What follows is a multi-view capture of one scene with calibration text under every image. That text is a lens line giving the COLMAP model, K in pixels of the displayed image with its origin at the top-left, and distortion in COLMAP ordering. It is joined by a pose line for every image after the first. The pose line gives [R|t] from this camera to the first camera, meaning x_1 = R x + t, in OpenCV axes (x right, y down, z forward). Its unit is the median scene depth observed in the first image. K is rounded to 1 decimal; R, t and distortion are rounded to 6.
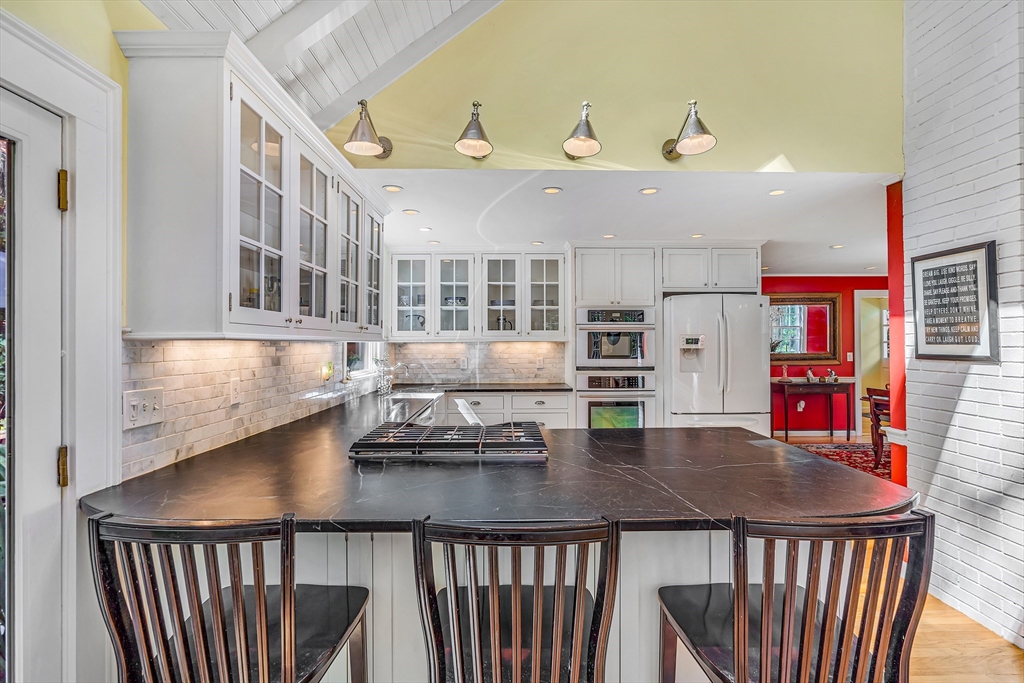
lens RADIAL K [[493.0, 0, 521.4], [0, 493.0, 338.8], [0, 0, 1]] dist [0.001152, 0.001369]
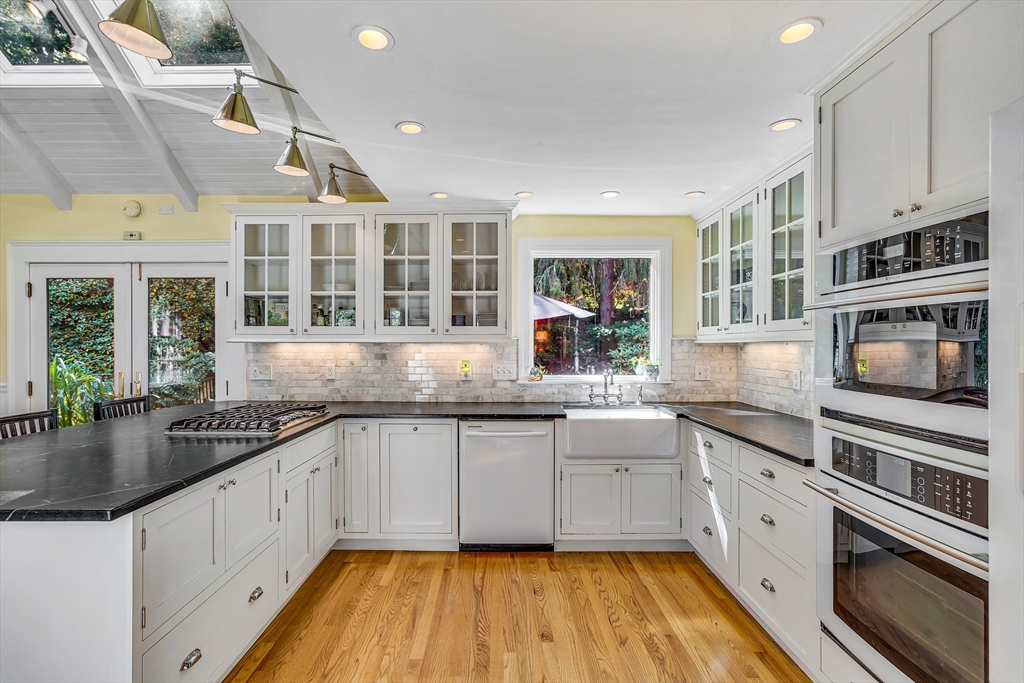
lens RADIAL K [[470.4, 0, 515.6], [0, 470.4, 345.0], [0, 0, 1]] dist [-0.035016, 0.017652]
pose [[-0.020671, 0.002886, -0.999782, 0.479889], [0.008067, 0.999964, 0.002720, 0.006137], [0.999754, -0.008009, -0.020694, 0.774113]]
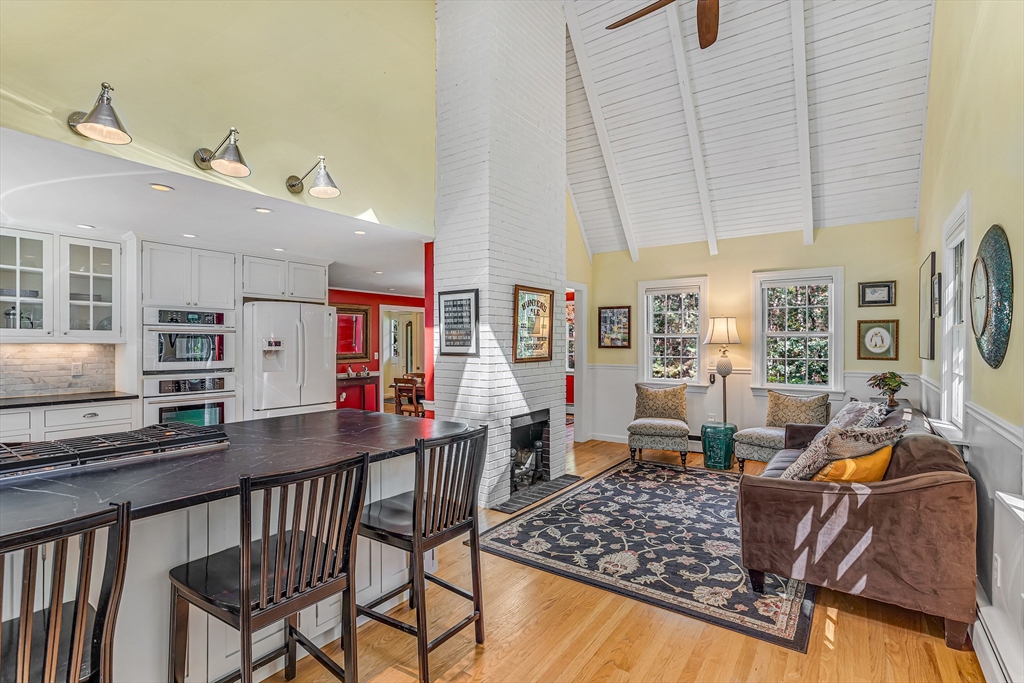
lens RADIAL K [[478.6, 0, 515.2], [0, 478.6, 347.9], [0, 0, 1]] dist [-0.001595, 0.001234]
pose [[0.604198, -0.003539, 0.796826, -0.178240], [-0.008137, 0.999911, 0.010611, -0.001359], [-0.796793, -0.012895, 0.604115, -0.082356]]
